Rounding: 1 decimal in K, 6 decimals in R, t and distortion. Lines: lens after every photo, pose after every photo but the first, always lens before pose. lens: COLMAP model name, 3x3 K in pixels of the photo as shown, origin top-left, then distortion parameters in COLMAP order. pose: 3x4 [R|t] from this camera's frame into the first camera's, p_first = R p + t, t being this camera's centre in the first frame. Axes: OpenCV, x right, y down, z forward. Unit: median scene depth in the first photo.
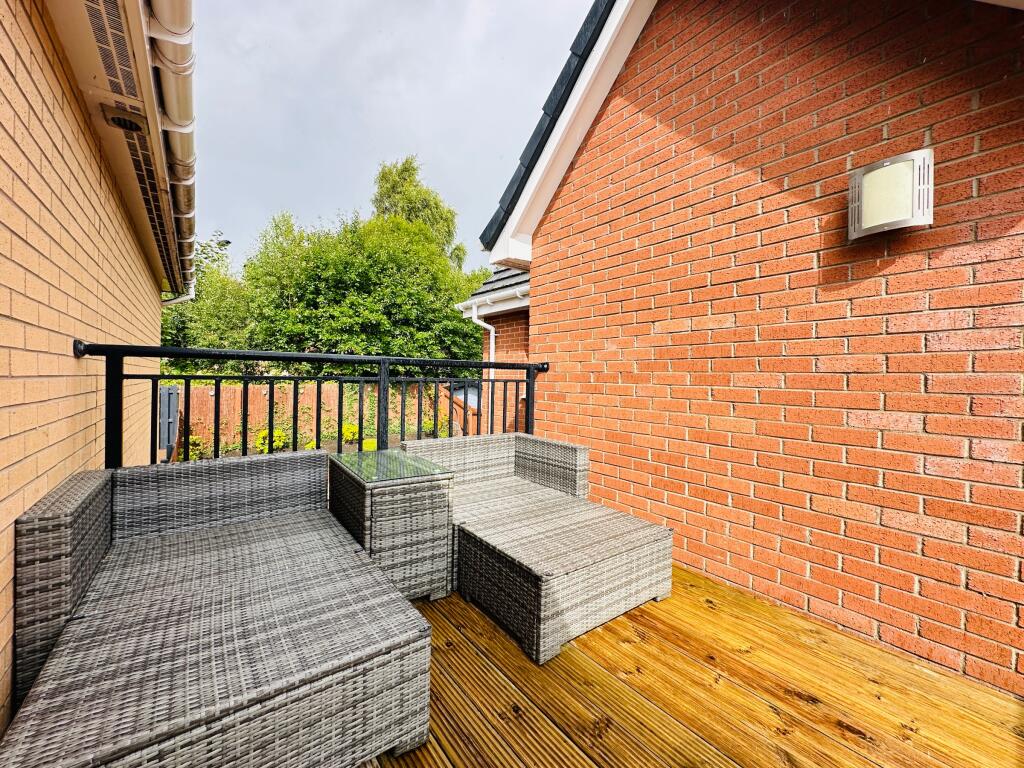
lens RADIAL K [[408.4, 0, 513.4], [0, 408.4, 380.6], [0, 0, 1]] dist [-0.000108, -0.000171]
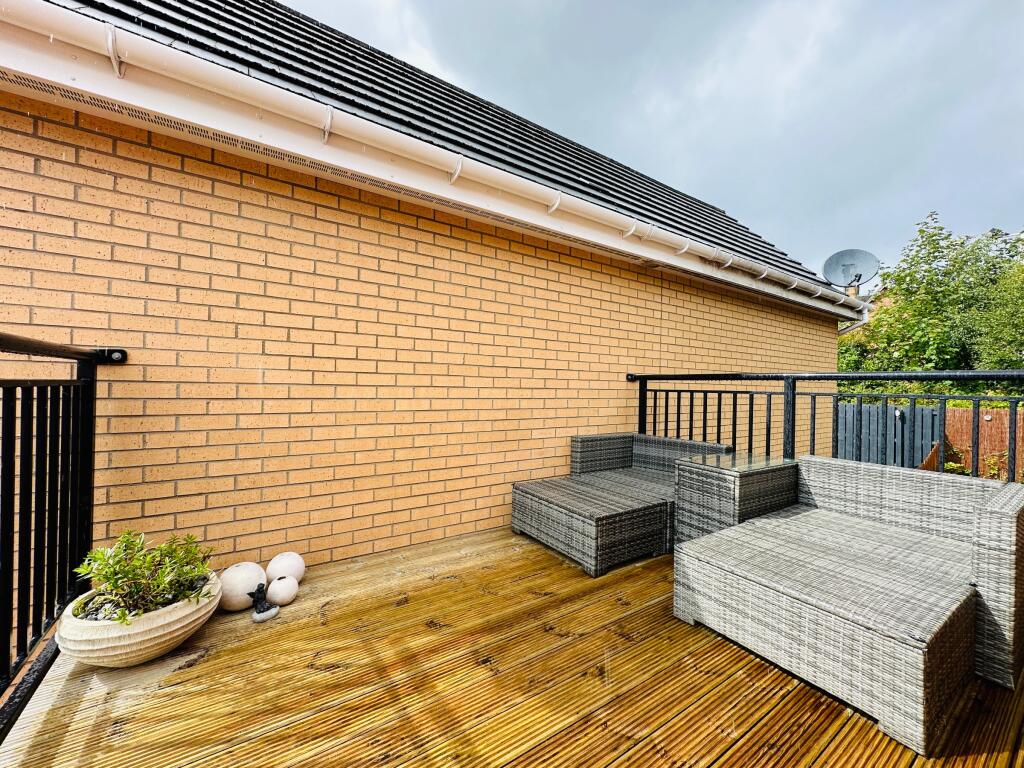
lens RADIAL K [[408.4, 0, 514.3], [0, 408.4, 384.6], [0, 0, 1]] dist [-0.000108, -0.000171]
pose [[-0.068578, -0.020815, -0.997429, 1.200826], [-0.025269, 0.999498, -0.019121, 0.016965], [0.997326, 0.023893, -0.069069, 0.504955]]
